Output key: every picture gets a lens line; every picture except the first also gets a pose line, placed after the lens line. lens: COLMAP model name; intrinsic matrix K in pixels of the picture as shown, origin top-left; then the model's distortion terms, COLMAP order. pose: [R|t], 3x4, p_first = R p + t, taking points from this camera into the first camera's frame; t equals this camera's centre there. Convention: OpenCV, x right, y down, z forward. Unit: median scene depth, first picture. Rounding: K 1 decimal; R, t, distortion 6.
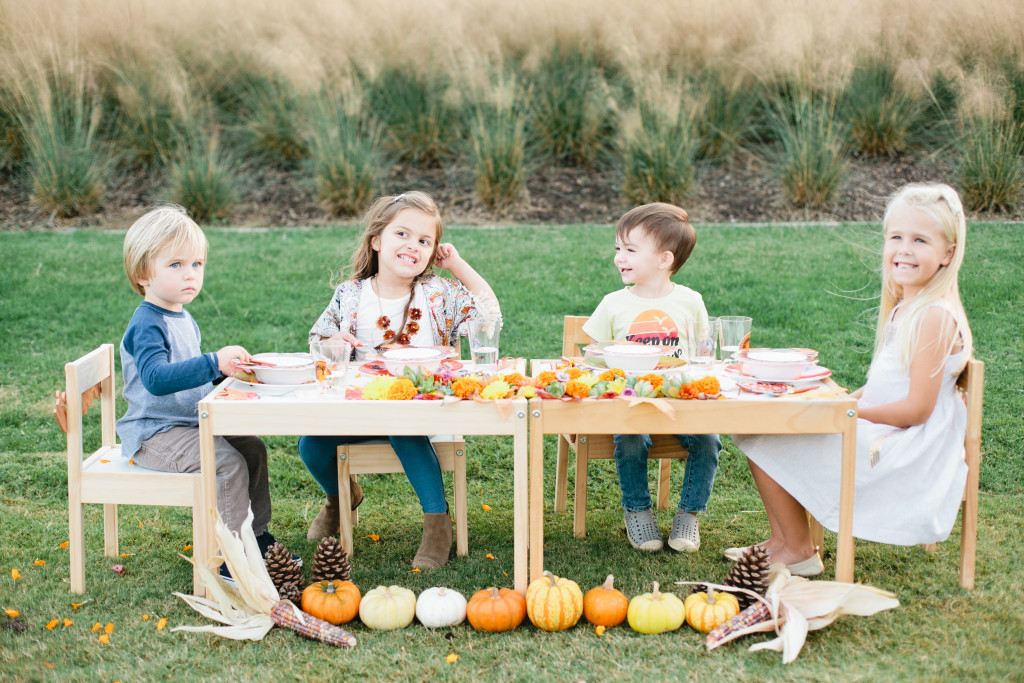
lens RADIAL K [[1535.5, 0, 511.5], [0, 1535.5, 347.1], [0, 0, 1]] dist [-0.132141, 0.000000]
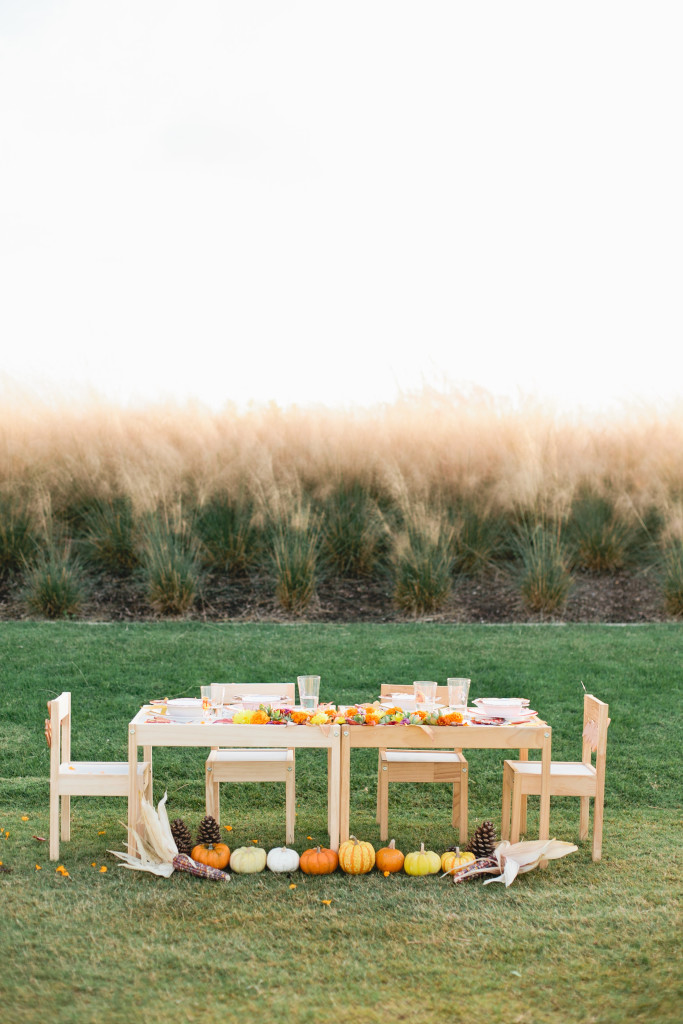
lens RADIAL K [[1535.5, 0, 339.1], [0, 1535.5, 511.1], [0, 0, 1]] dist [-0.132141, 0.000000]
pose [[0.999040, 0.015942, 0.040812, -0.026238], [-0.009229, 0.987126, -0.159681, 0.030781], [-0.042832, 0.159151, 0.986325, -0.258551]]
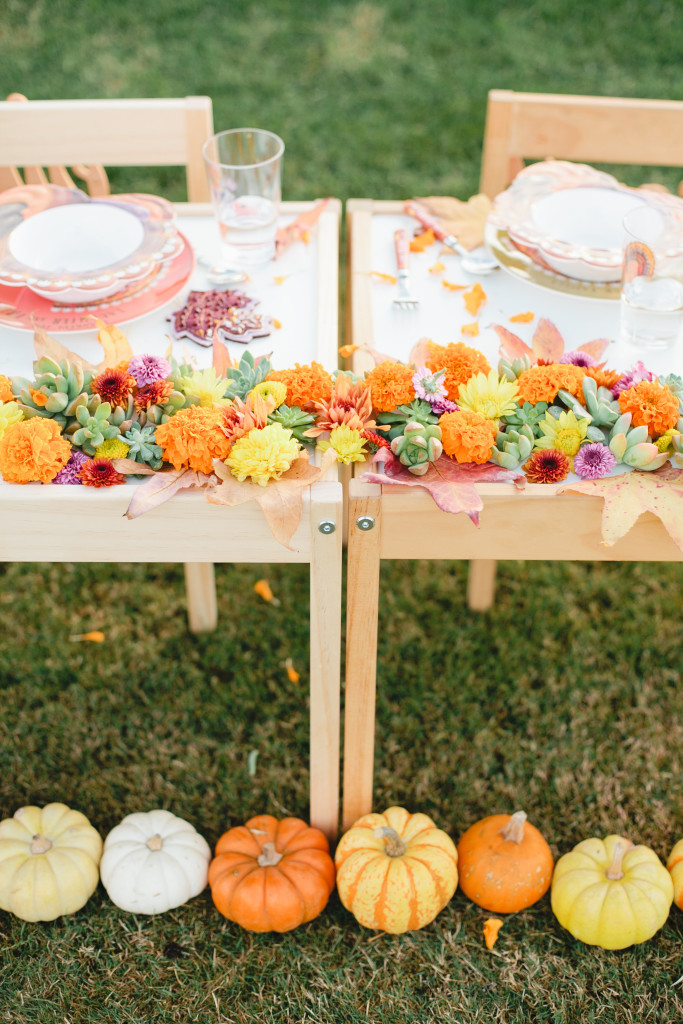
lens RADIAL K [[1535.5, 0, 341.9], [0, 1535.5, 509.7], [0, 0, 1]] dist [-0.132141, 0.000000]
pose [[0.999841, 0.001701, 0.017761, 0.001411], [-0.010188, 0.871628, 0.490062, -0.069601], [-0.014647, -0.490165, 0.871506, 0.292492]]
